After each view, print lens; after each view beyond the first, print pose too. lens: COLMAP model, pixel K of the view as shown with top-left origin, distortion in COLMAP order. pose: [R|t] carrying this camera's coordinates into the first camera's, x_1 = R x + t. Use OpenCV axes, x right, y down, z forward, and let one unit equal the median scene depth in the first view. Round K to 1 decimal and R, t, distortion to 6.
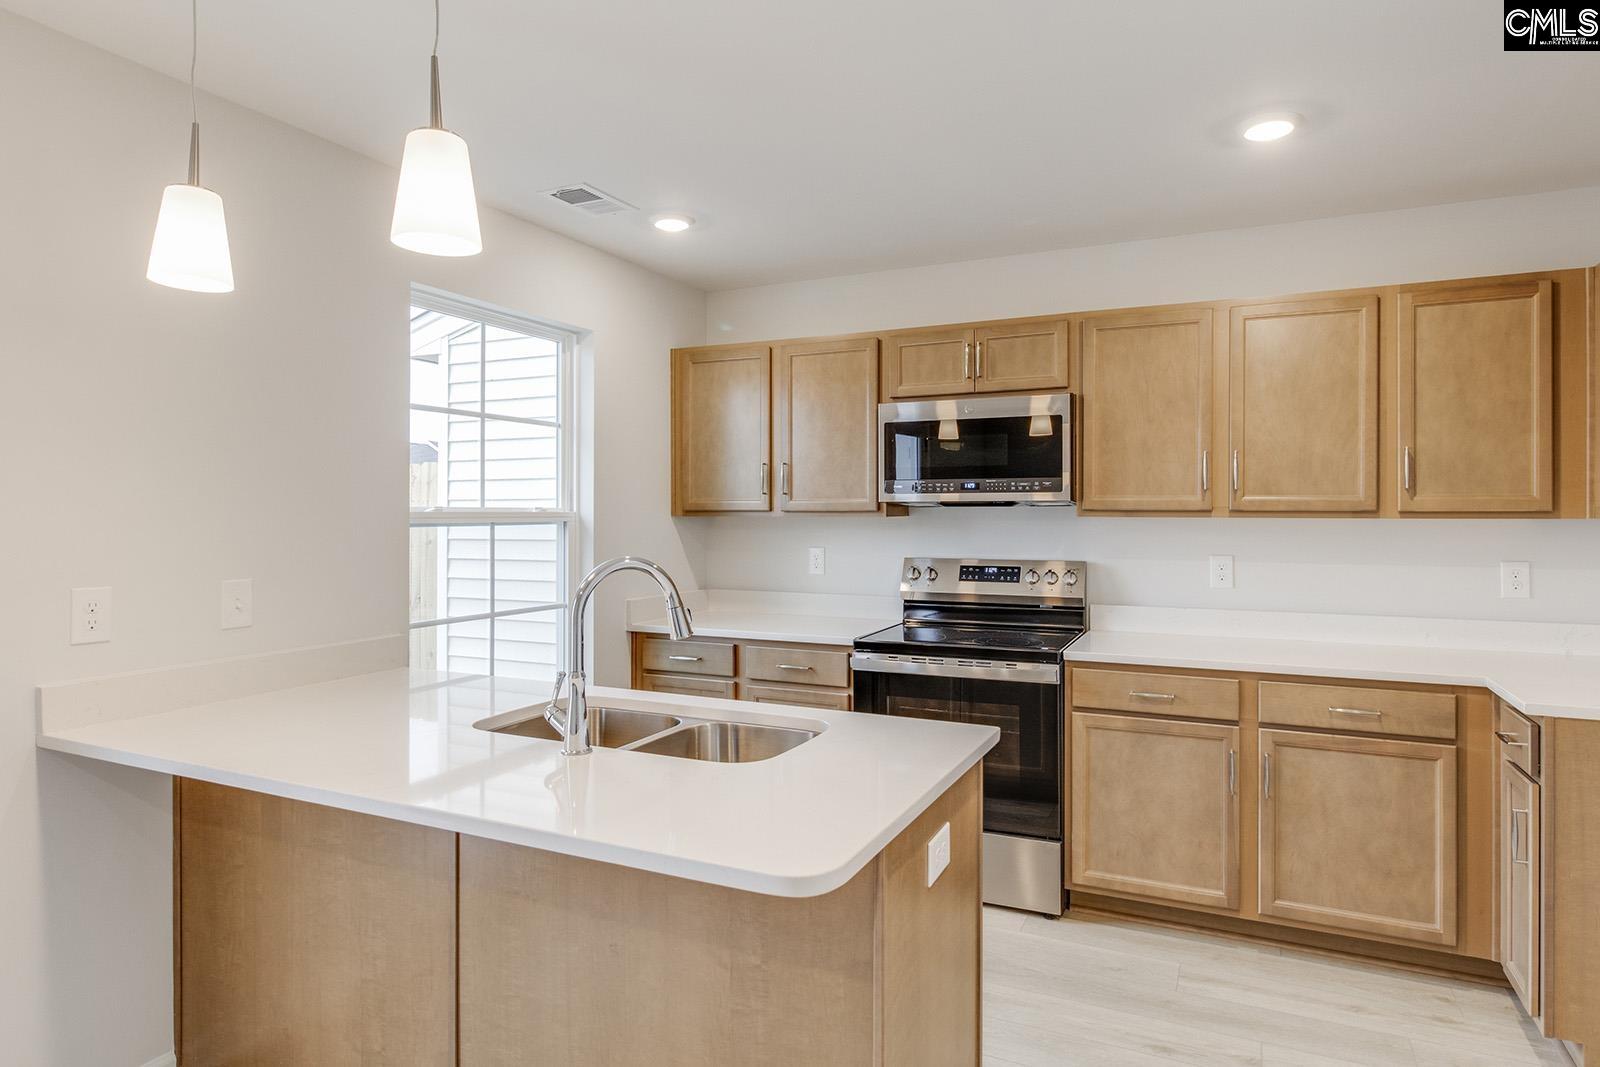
lens RADIAL K [[905.2, 0, 805.3], [0, 905.2, 512.6], [0, 0, 1]] dist [-0.000598, -0.000799]
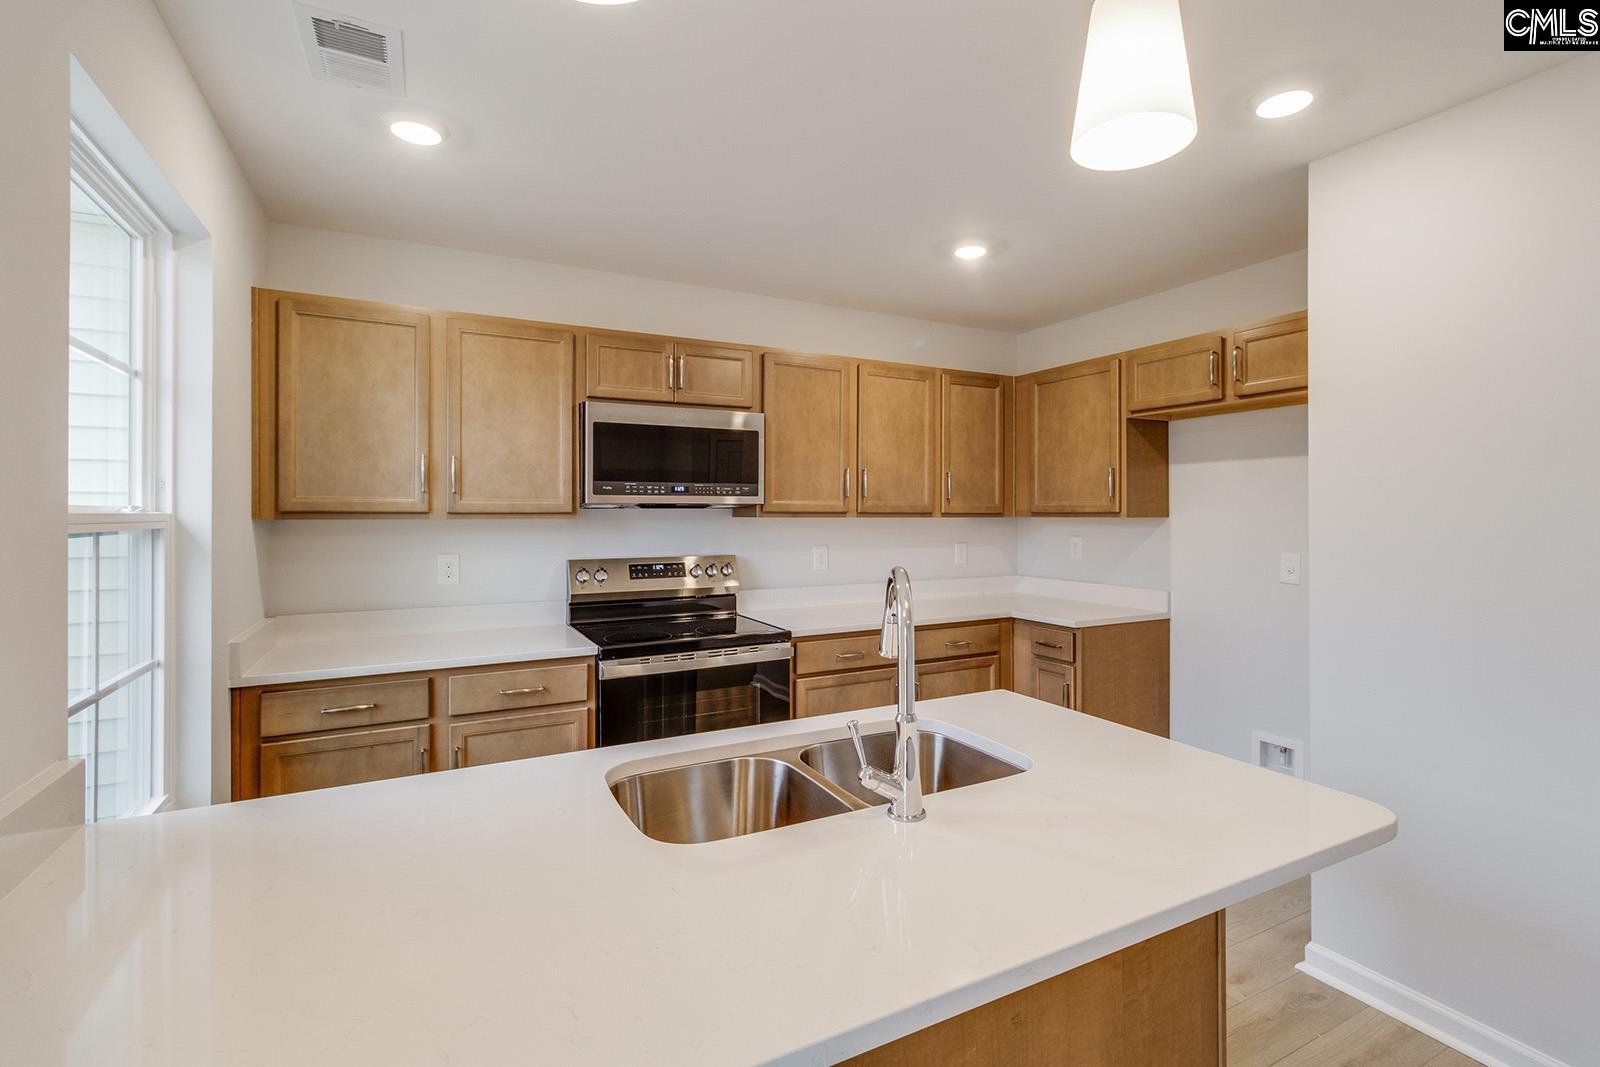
lens RADIAL K [[741.0, 0, 808.2], [0, 741.0, 514.2], [0, 0, 1]] dist [0.001291, 0.000119]
pose [[0.595865, -0.000777, 0.803084, -0.432198], [0.001081, 0.999999, 0.000165, 0.000197], [-0.803084, 0.000769, 0.595866, 0.355785]]
